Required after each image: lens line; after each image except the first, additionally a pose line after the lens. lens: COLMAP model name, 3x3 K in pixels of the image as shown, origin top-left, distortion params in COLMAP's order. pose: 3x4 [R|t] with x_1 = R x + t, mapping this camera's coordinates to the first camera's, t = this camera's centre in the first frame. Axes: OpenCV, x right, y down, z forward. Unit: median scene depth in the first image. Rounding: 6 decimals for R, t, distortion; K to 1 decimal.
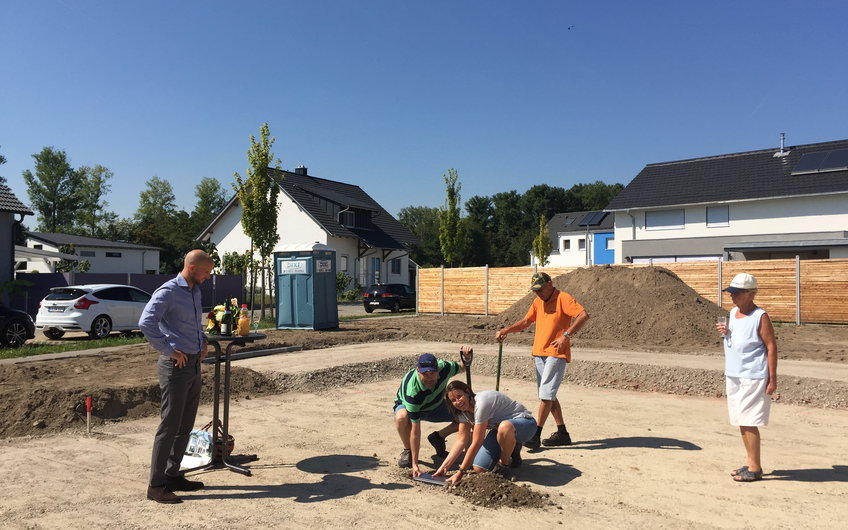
lens RADIAL K [[714.9, 0, 423.8], [0, 714.9, 262.9], [0, 0, 1]] dist [0.058851, -0.077464]
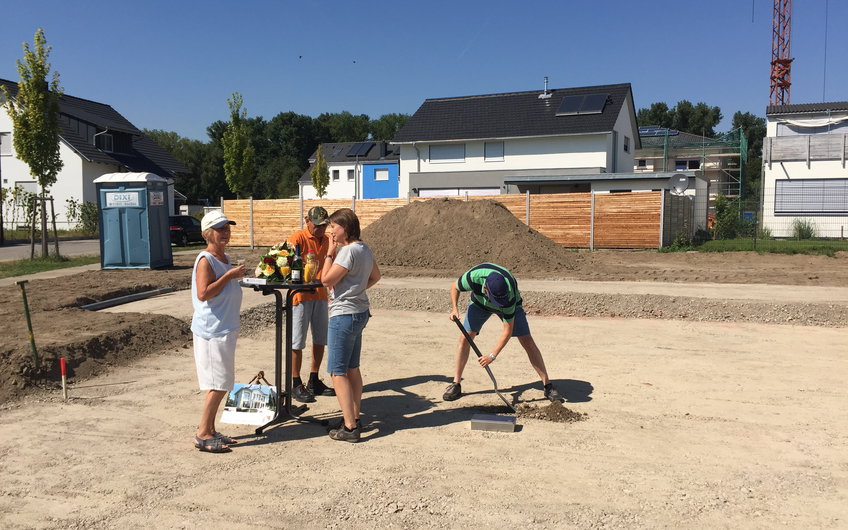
lens RADIAL K [[714.9, 0, 421.1], [0, 714.9, 261.0], [0, 0, 1]] dist [0.058851, -0.077464]
pose [[0.938869, -0.028528, 0.343091, -0.098512], [-0.004468, 0.995467, 0.094999, -0.003294], [-0.344246, -0.090725, 0.934486, 0.017825]]
